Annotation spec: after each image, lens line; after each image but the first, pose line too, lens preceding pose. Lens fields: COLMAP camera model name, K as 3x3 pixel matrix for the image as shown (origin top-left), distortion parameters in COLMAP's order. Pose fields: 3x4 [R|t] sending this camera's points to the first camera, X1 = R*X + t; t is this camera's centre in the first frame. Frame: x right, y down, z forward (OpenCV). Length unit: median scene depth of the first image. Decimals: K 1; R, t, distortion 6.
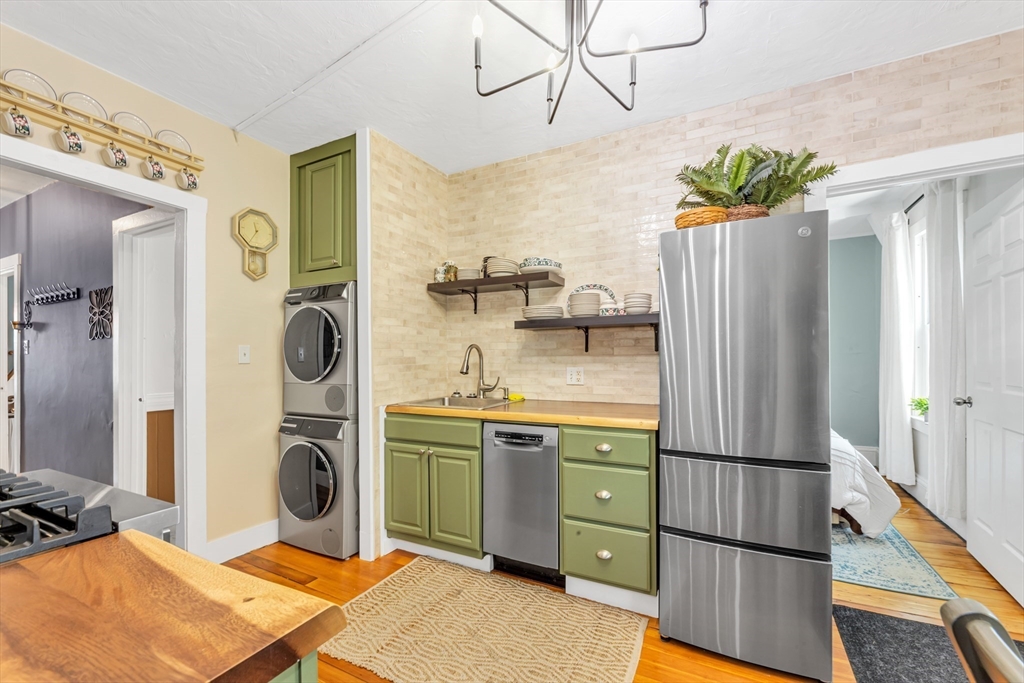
lens RADIAL K [[416.6, 0, 543.1], [0, 416.6, 358.8], [0, 0, 1]] dist [0.000973, -0.000934]
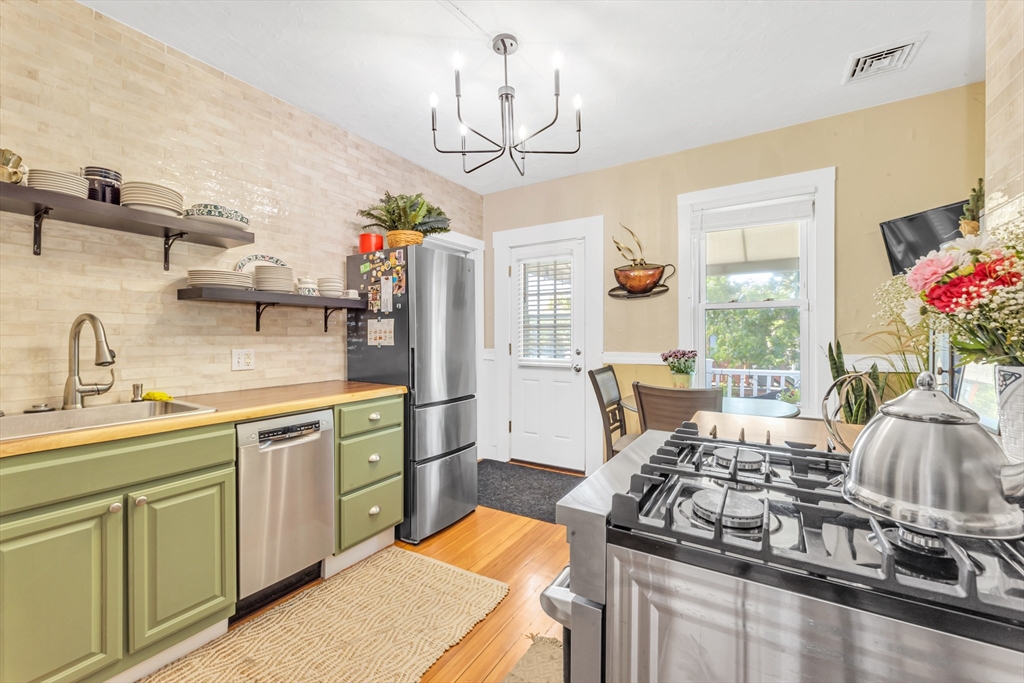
lens RADIAL K [[416.6, 0, 517.2], [0, 416.6, 340.1], [0, 0, 1]] dist [0.000973, -0.000934]
pose [[0.087388, -0.002858, 0.996170, -0.730183], [0.001259, 0.999995, 0.002759, 0.000418], [-0.996174, 0.001014, 0.087391, 0.388468]]
